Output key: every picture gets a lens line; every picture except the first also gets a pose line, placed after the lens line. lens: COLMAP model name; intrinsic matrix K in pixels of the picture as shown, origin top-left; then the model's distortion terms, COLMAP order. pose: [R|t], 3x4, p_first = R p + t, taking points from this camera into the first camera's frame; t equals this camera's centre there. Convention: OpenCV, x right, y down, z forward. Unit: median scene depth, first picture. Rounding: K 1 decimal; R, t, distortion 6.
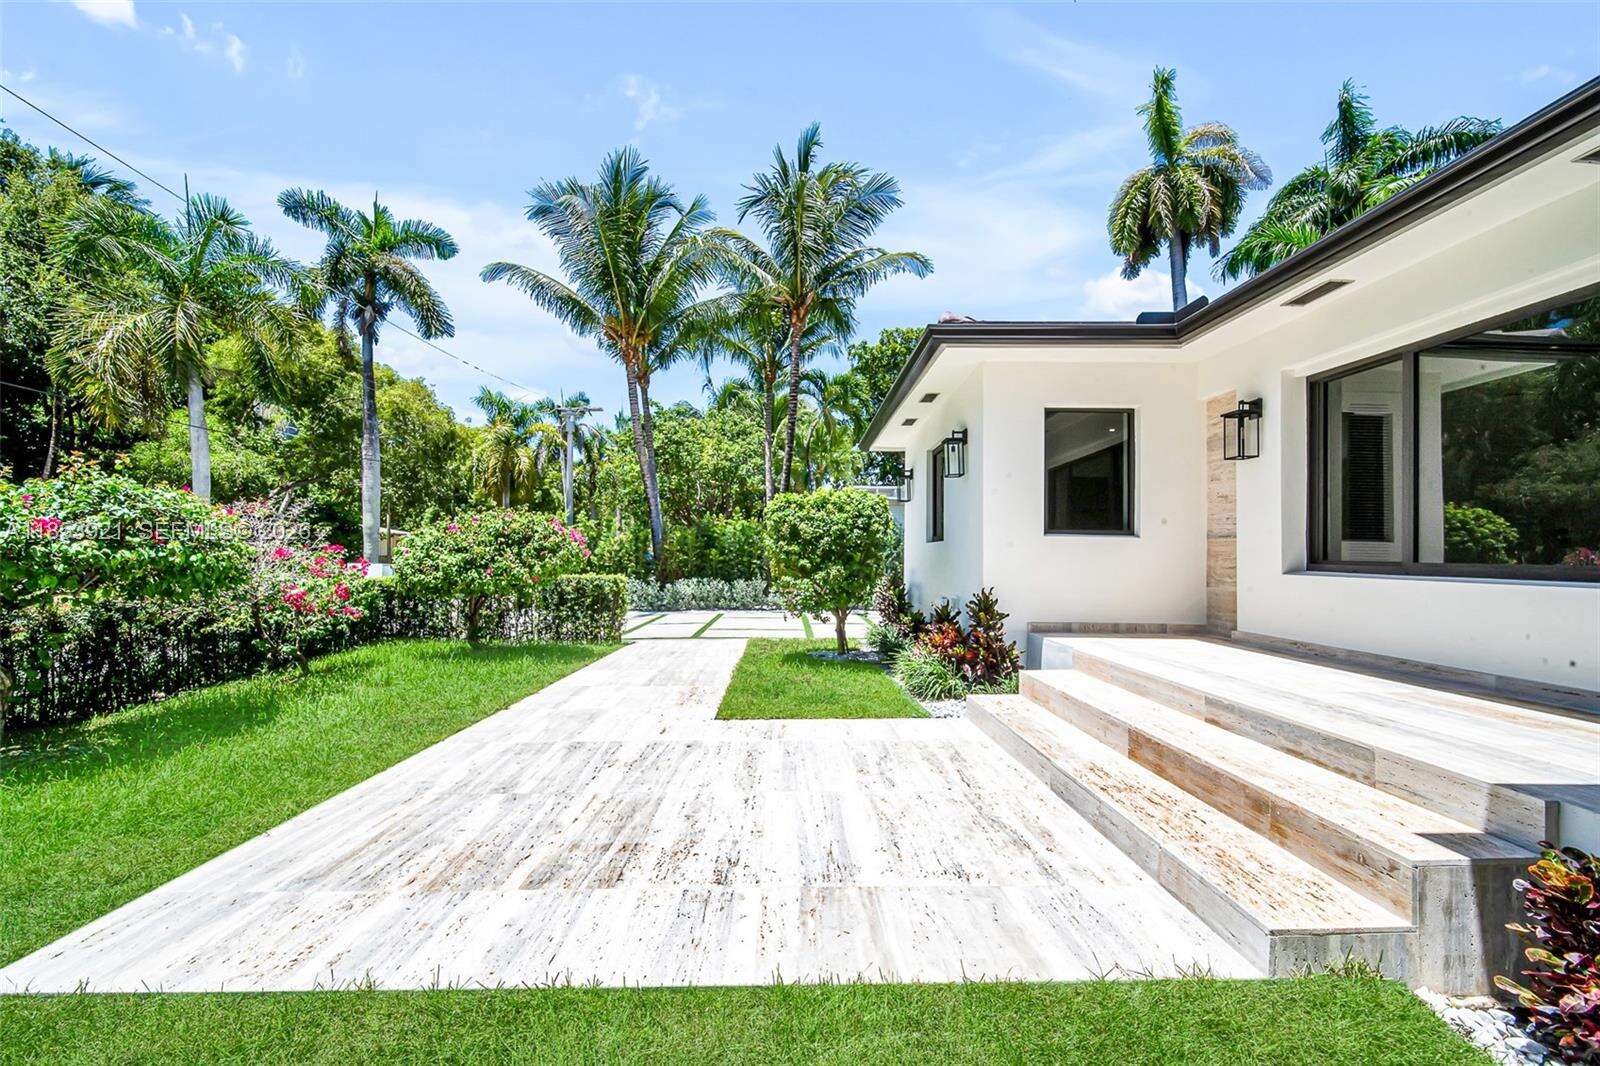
lens RADIAL K [[603.4, 0, 801.3], [0, 603.4, 545.6], [0, 0, 1]] dist [0.001171, 0.000053]
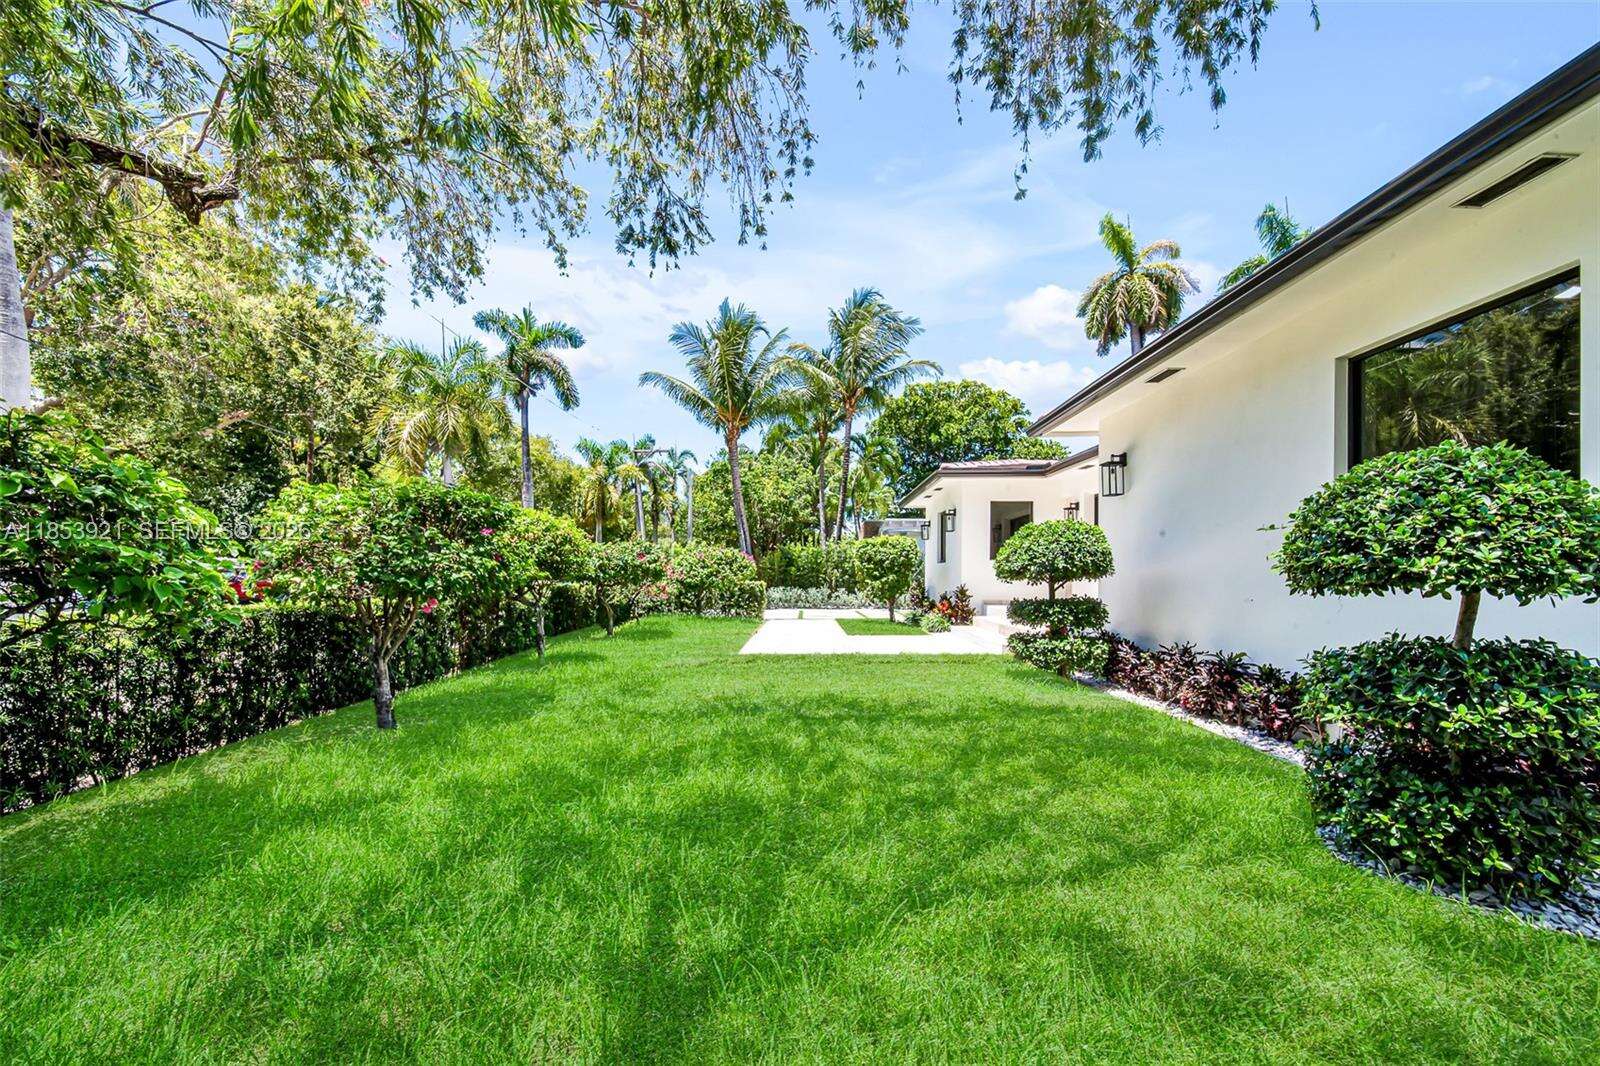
lens RADIAL K [[603.4, 0, 800.5], [0, 603.4, 573.2], [0, 0, 1]] dist [0.001171, 0.000053]
pose [[0.999503, -0.000372, -0.031524, -0.080366], [0.000830, 0.999894, 0.014517, -0.000596], [0.031515, -0.014536, 0.999398, -0.451895]]
